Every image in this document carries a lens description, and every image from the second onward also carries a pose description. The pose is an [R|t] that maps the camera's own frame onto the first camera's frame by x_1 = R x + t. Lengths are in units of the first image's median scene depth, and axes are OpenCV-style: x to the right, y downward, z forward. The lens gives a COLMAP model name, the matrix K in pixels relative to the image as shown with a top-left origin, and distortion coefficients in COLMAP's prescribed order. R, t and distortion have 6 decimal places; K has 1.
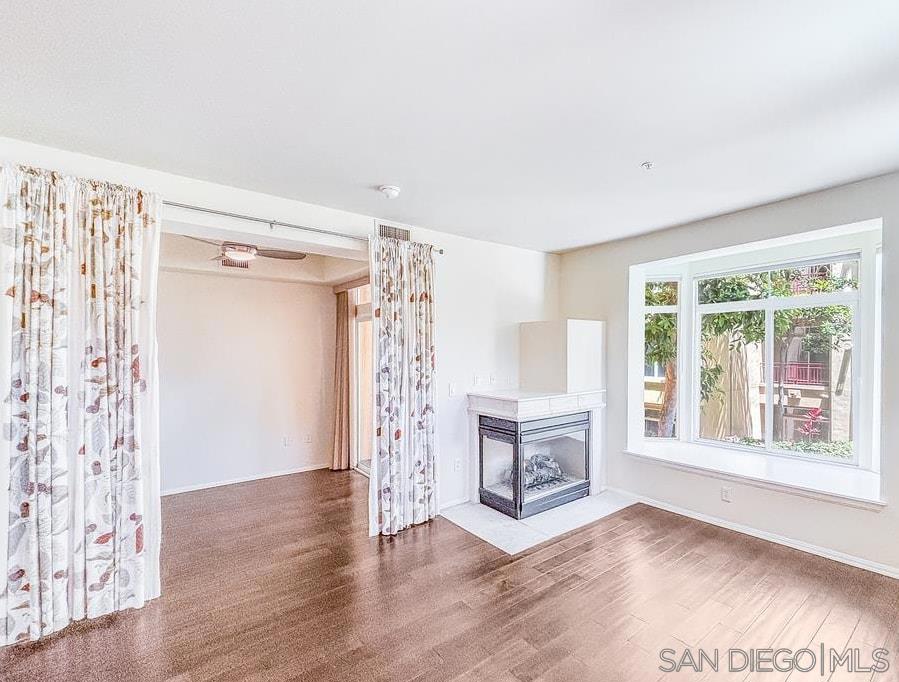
lens RADIAL K [[416.7, 0, 494.0], [0, 416.7, 353.9], [0, 0, 1]] dist [0.002346, 0.000994]
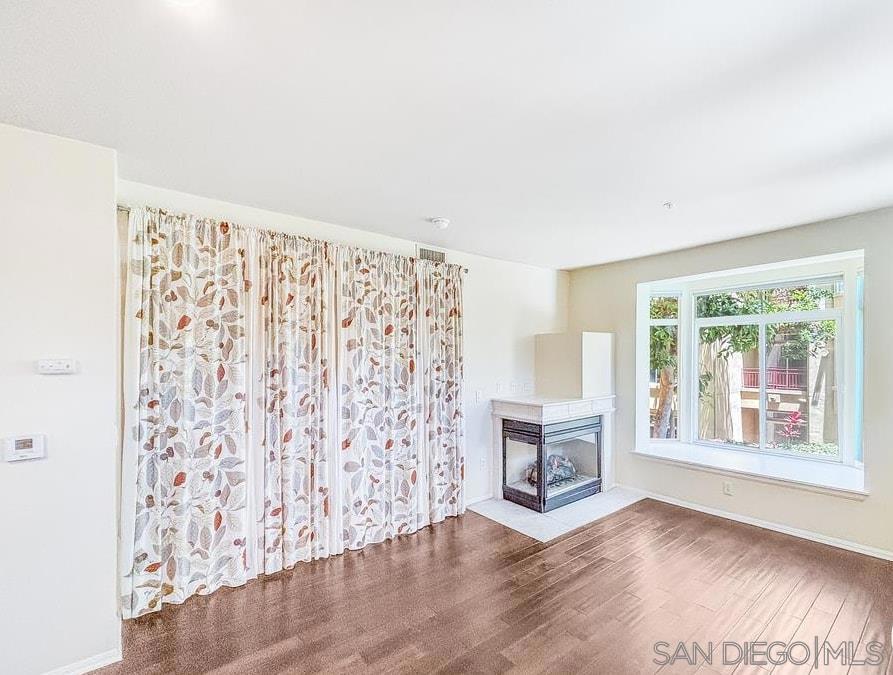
lens RADIAL K [[414.0, 0, 484.2], [0, 414.0, 354.3], [0, 0, 1]] dist [0.002346, 0.000994]
pose [[0.999731, -0.007151, 0.022077, -0.106699], [0.007591, 0.999773, -0.019893, -0.002546], [-0.021930, 0.020055, 0.999558, -0.092578]]
